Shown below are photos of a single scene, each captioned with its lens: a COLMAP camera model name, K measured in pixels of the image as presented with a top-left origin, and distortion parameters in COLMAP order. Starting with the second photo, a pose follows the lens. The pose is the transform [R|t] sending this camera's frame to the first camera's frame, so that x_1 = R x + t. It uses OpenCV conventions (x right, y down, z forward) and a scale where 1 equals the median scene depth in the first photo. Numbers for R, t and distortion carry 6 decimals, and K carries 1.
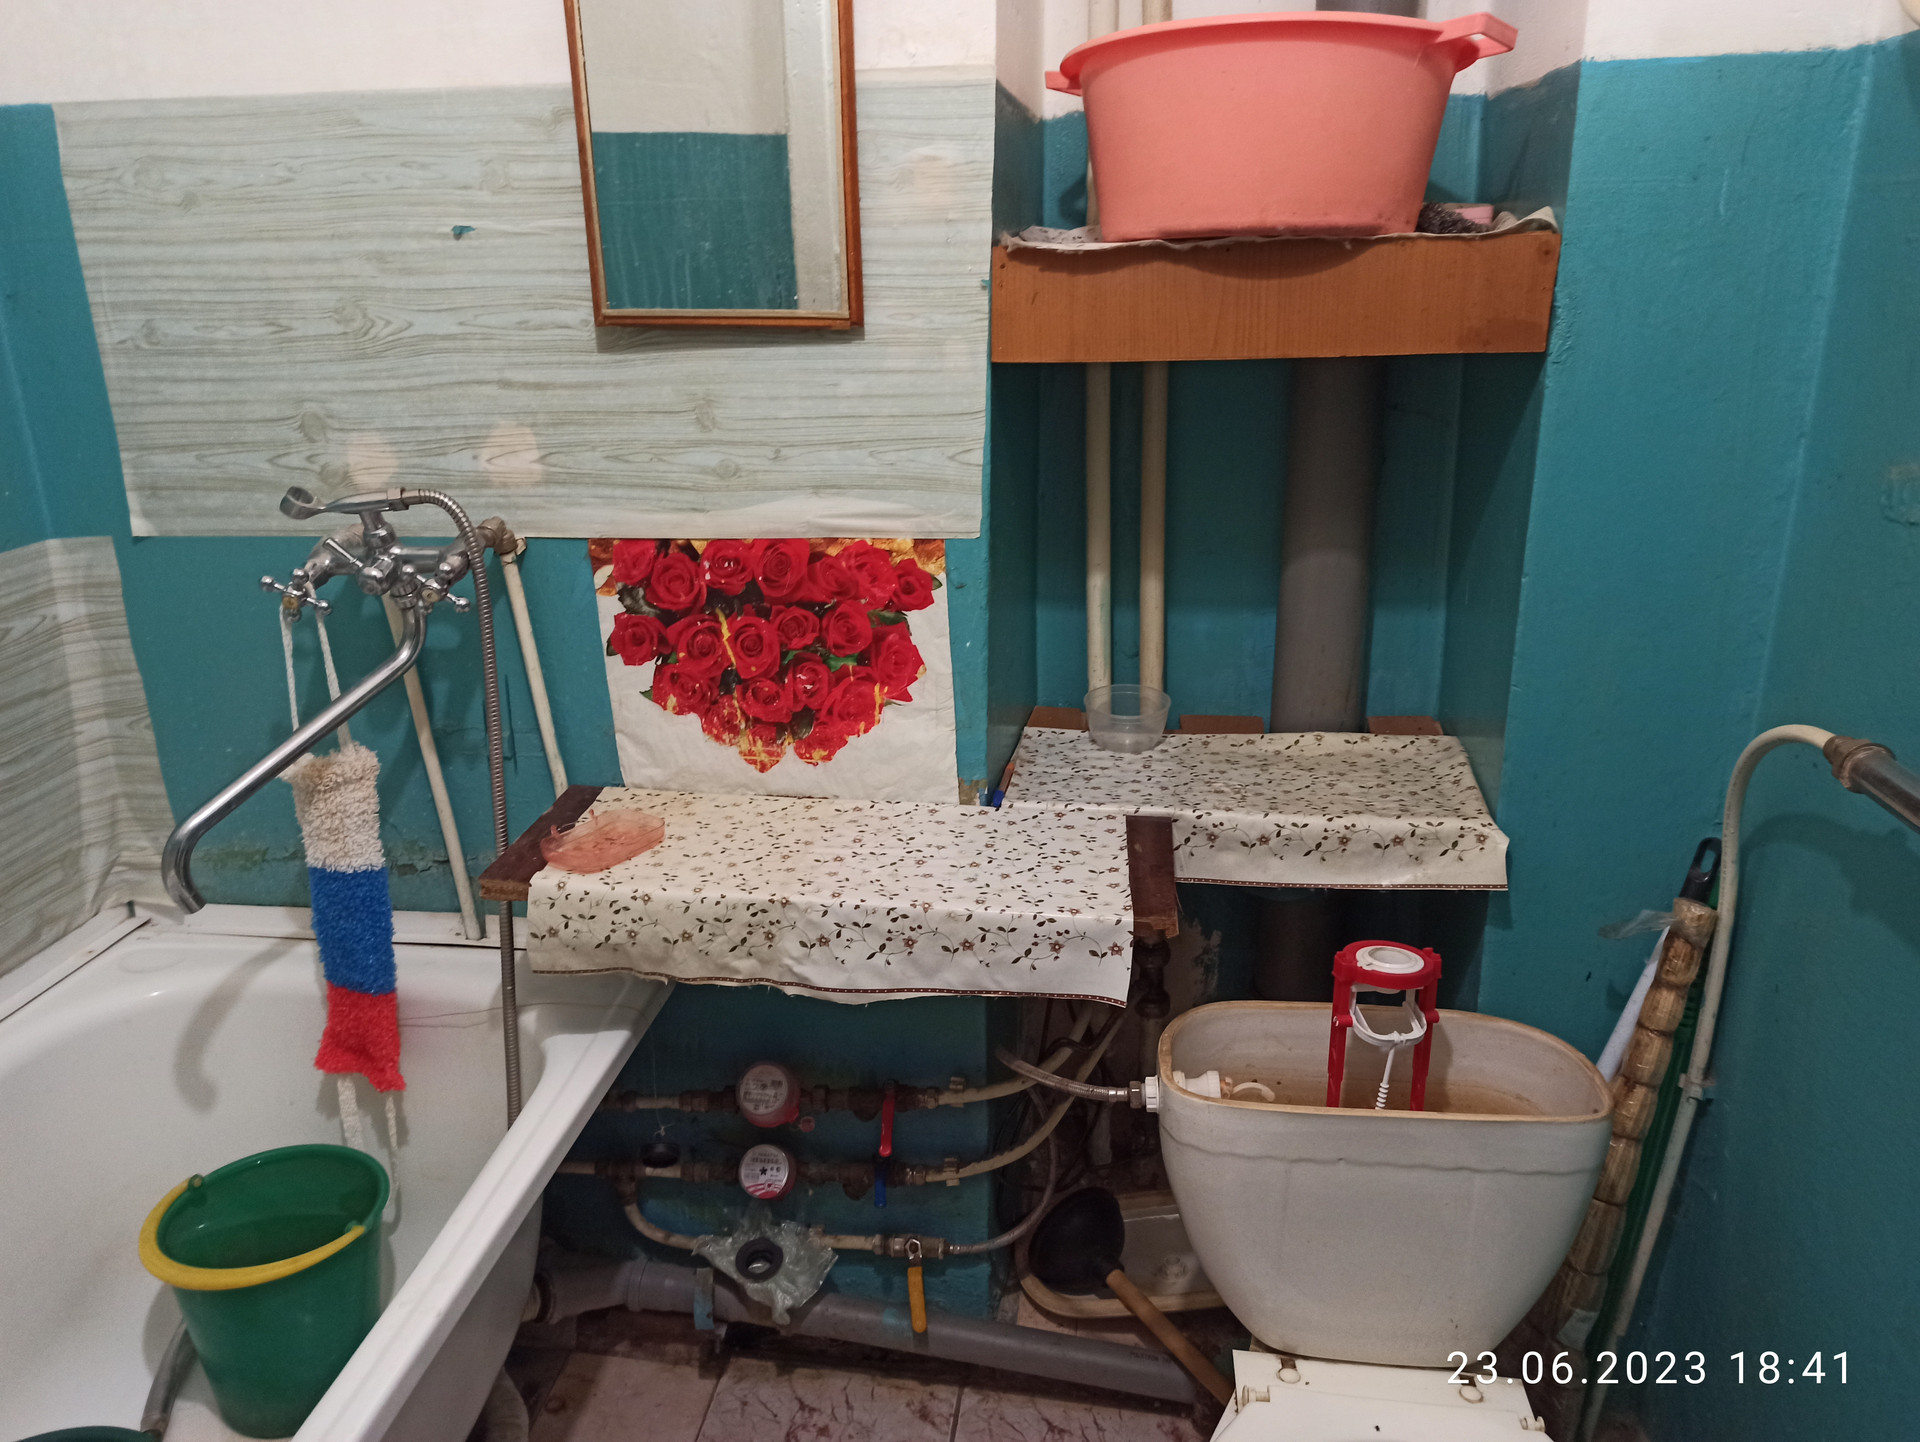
lens RADIAL K [[1404.9, 0, 954.4], [0, 1404.9, 712.1], [0, 0, 1]] dist [0.057378, -0.053227]
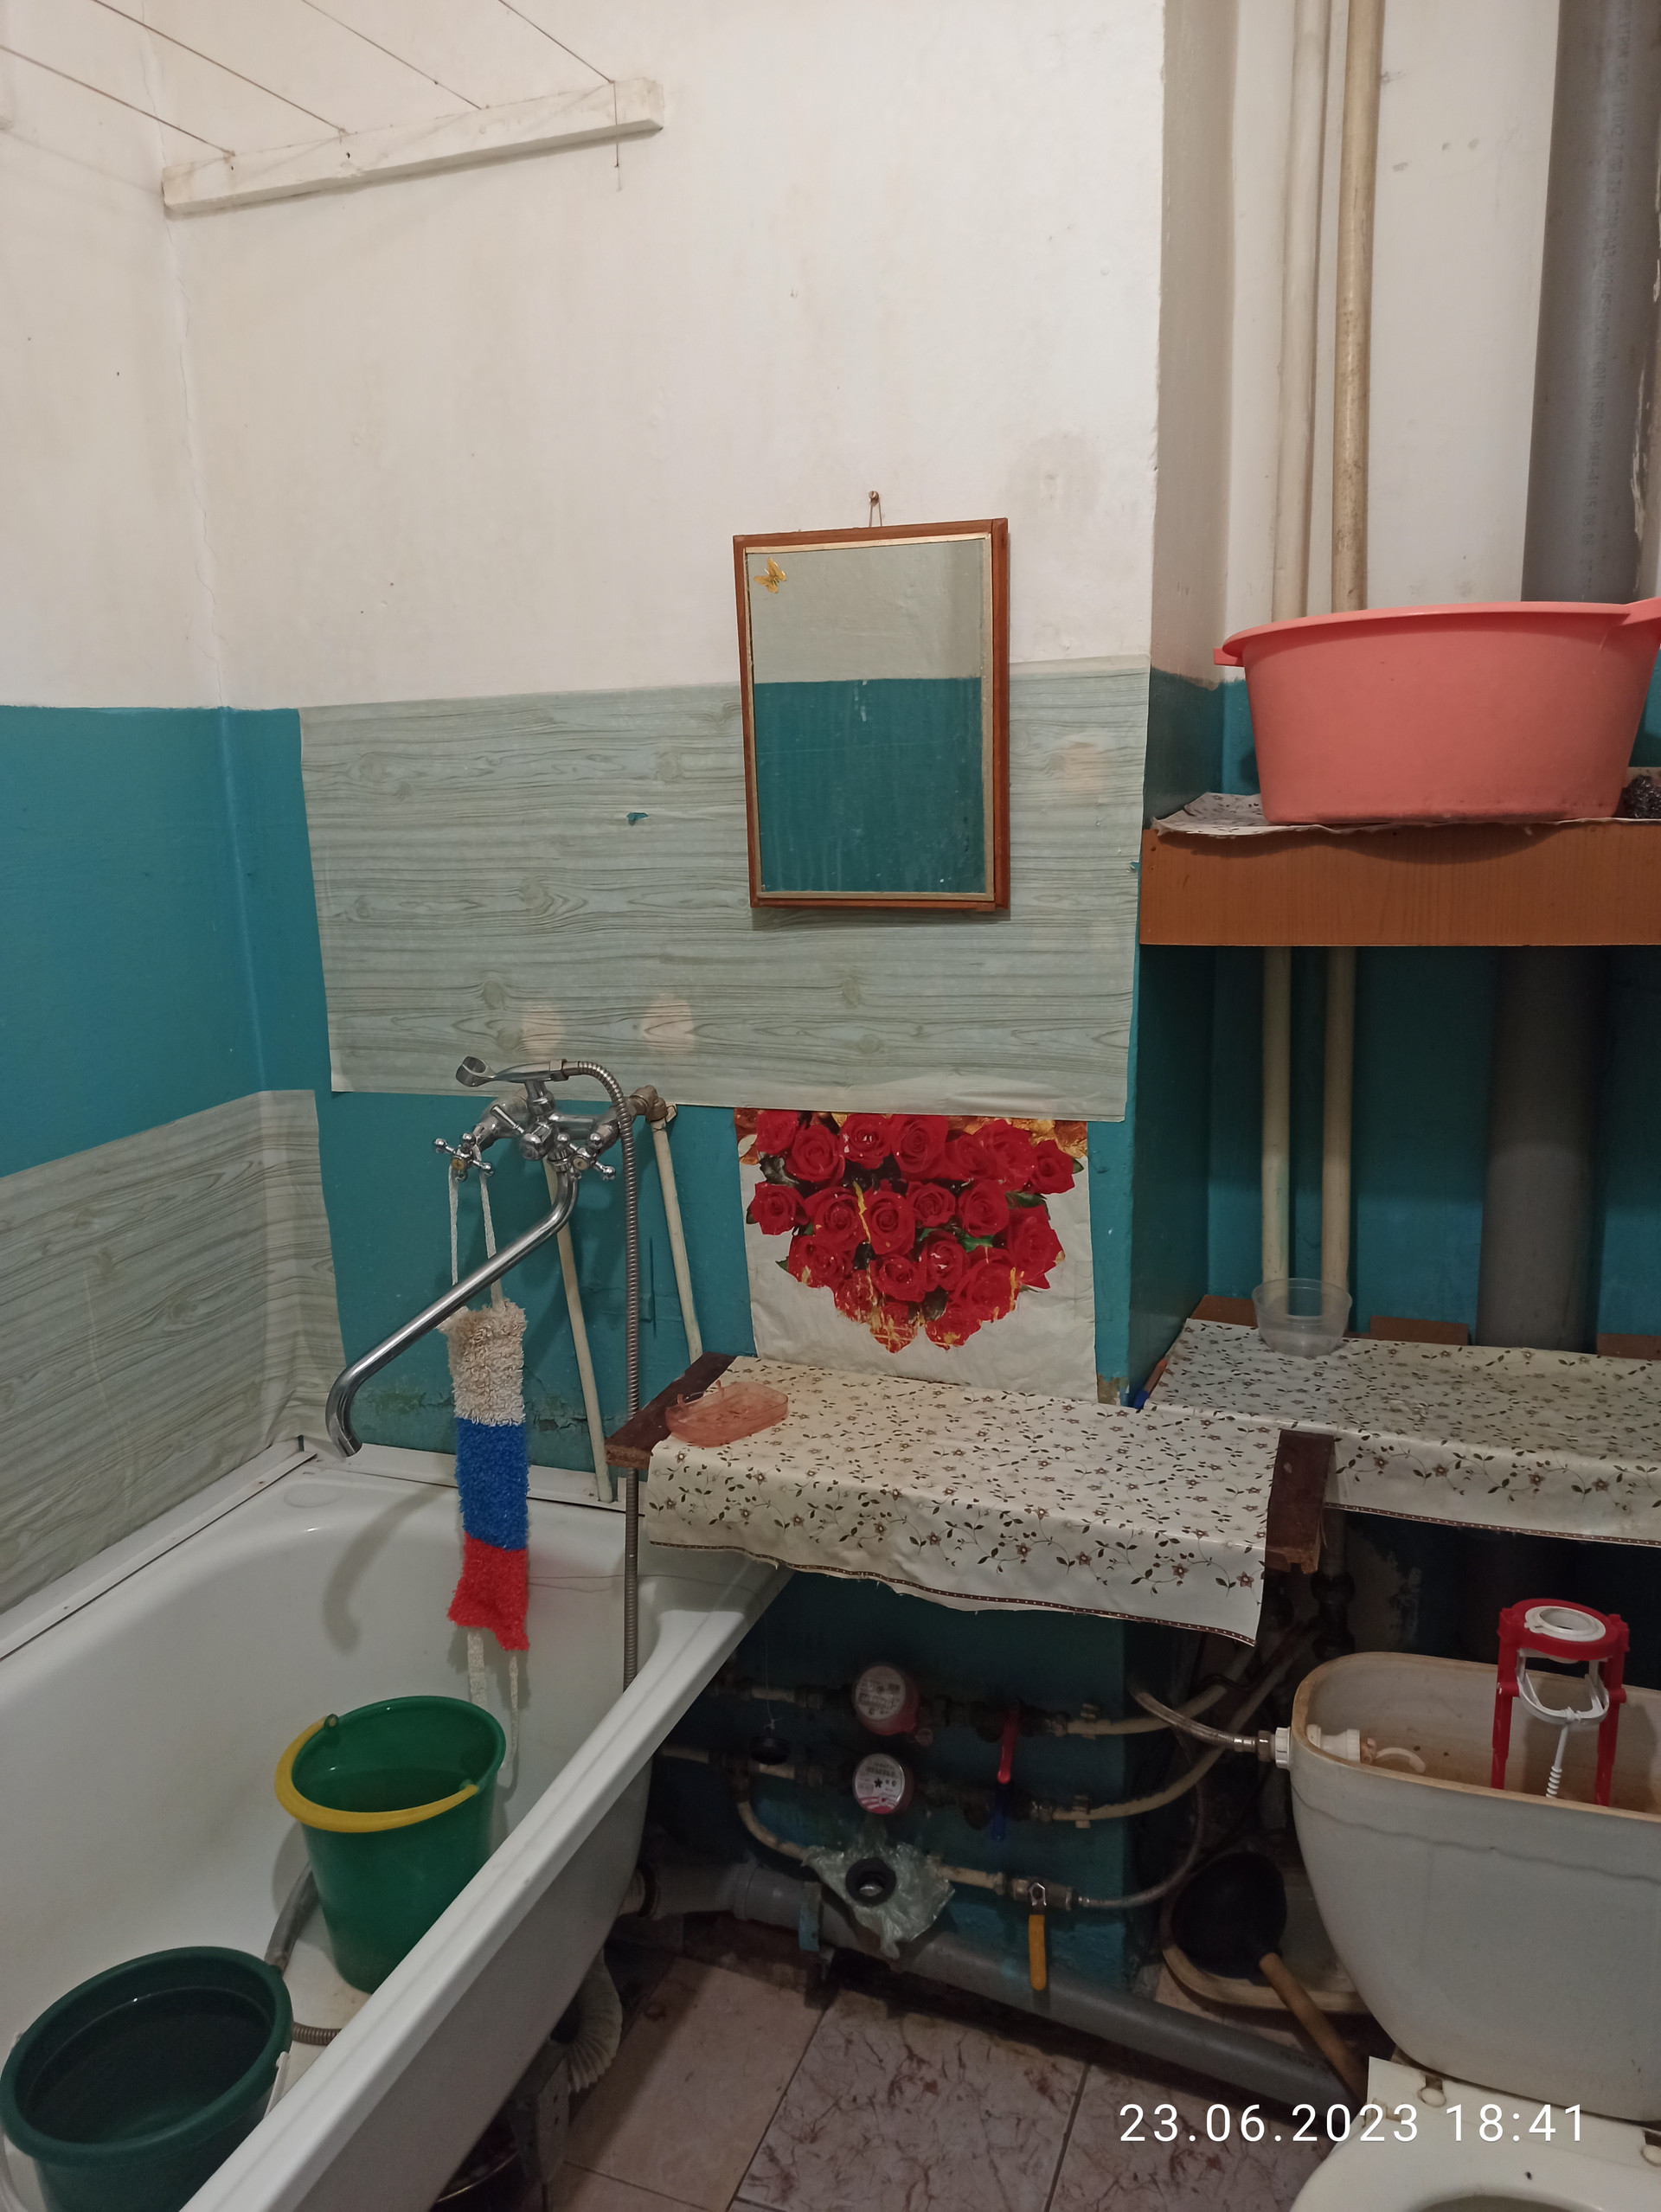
lens RADIAL K [[1618.6, 0, 841.5], [0, 1618.6, 1089.6], [0, 0, 1]] dist [0.057378, -0.053227]
pose [[0.974088, 0.031226, -0.224002, 0.074532], [-0.053453, 0.994149, -0.093860, -0.031243], [0.219761, 0.103402, 0.970058, -0.109451]]
